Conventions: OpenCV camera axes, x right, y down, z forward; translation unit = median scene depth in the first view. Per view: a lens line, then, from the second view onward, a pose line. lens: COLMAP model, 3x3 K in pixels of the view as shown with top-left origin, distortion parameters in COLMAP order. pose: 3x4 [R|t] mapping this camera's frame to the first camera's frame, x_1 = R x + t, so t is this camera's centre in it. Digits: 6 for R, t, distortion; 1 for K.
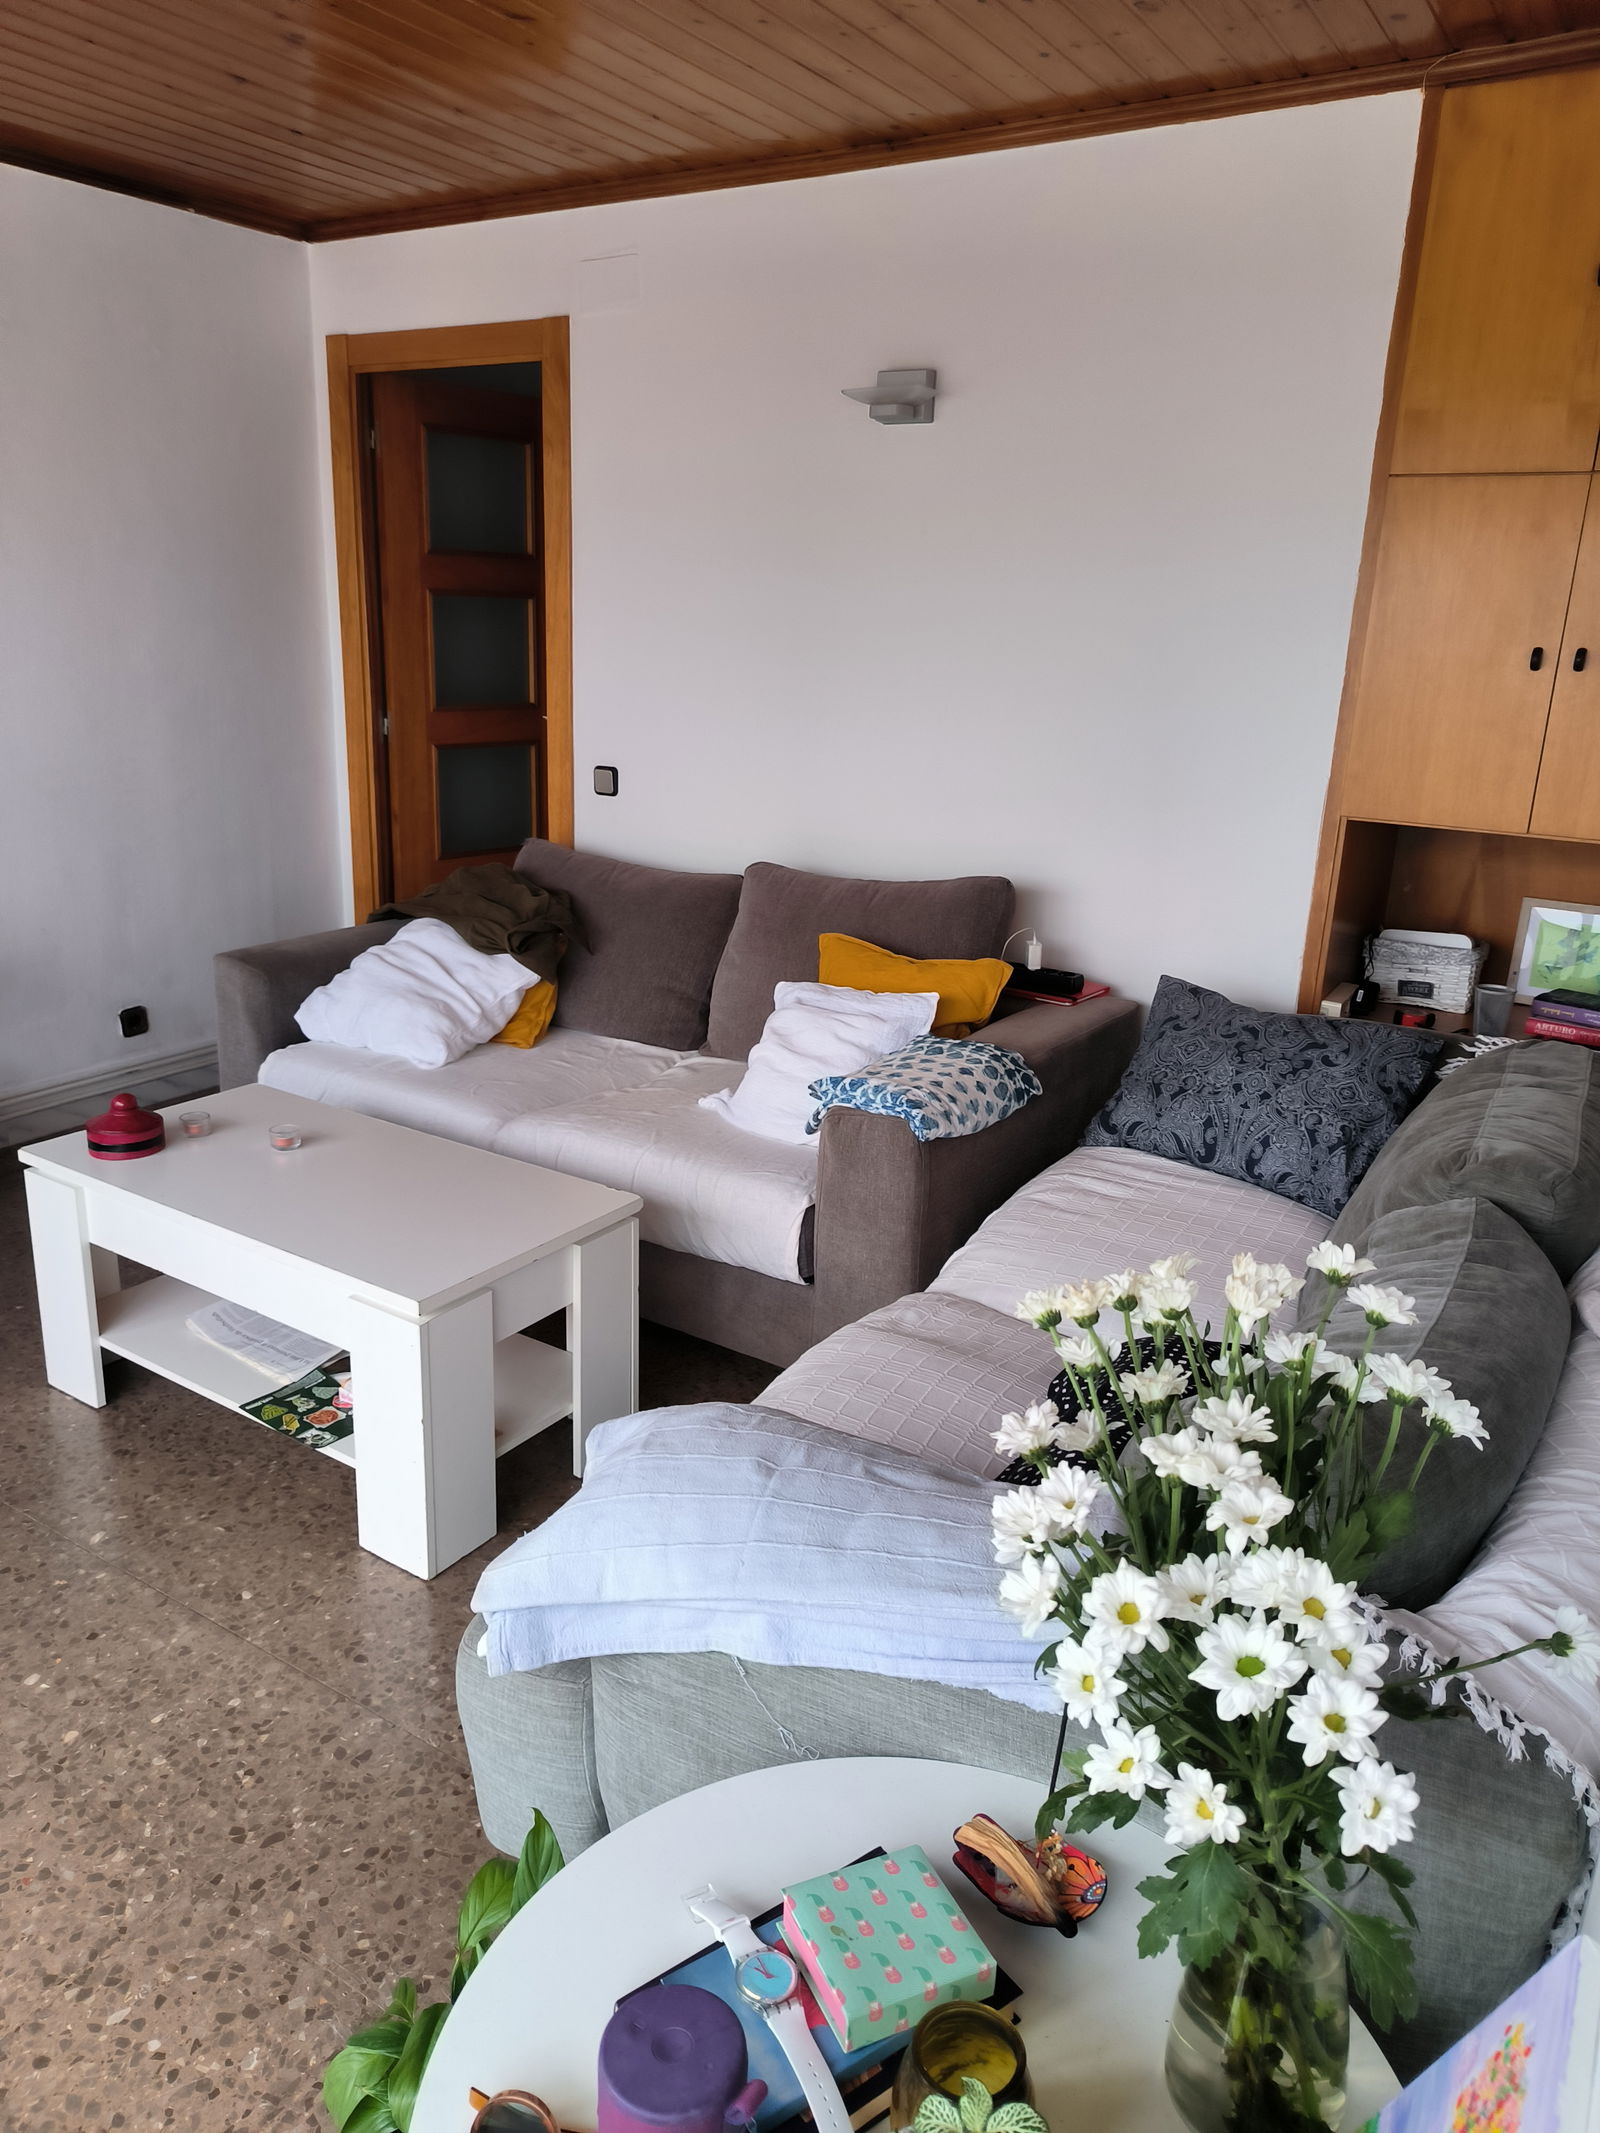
lens RADIAL K [[1505.4, 0, 780.2], [0, 1505.4, 1070.4], [0, 0, 1]] dist [0.008528, -0.017221]
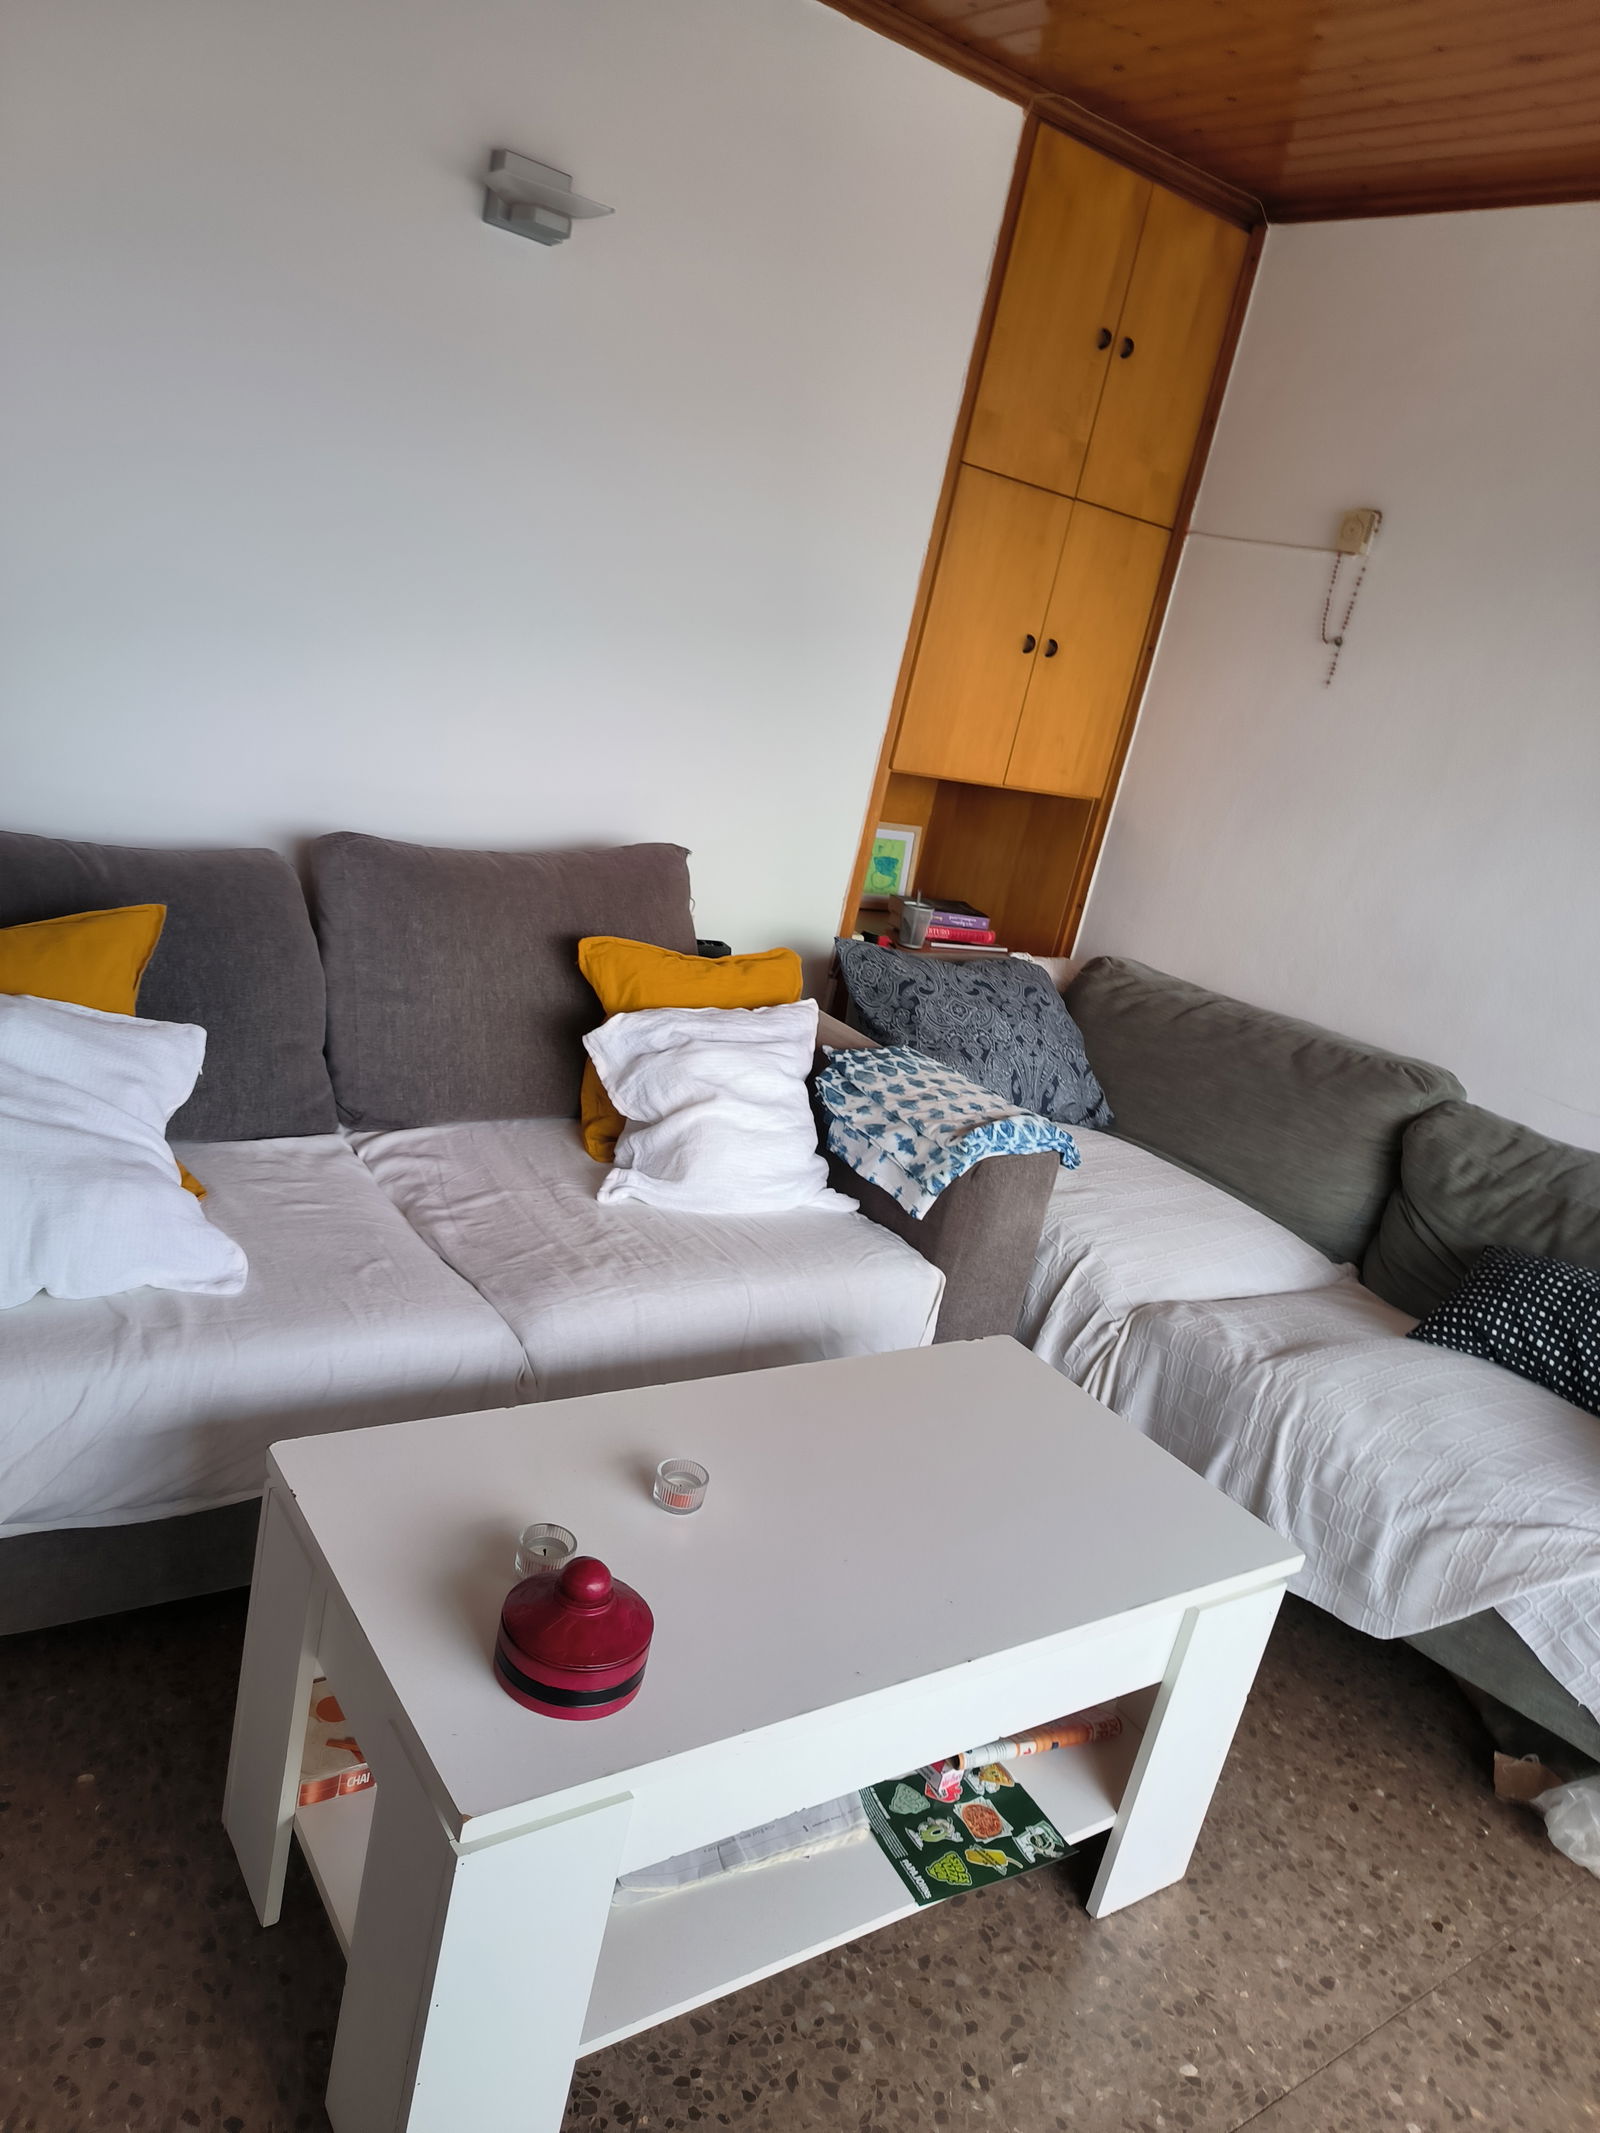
lens RADIAL K [[1505.4, 0, 789.1], [0, 1505.4, 1058.8], [0, 0, 1]] dist [0.008528, -0.017221]
pose [[0.367415, -0.221755, 0.903234, -0.779615], [0.080891, 0.975098, 0.206494, -0.221419], [-0.926533, -0.002805, 0.376203, 0.747675]]
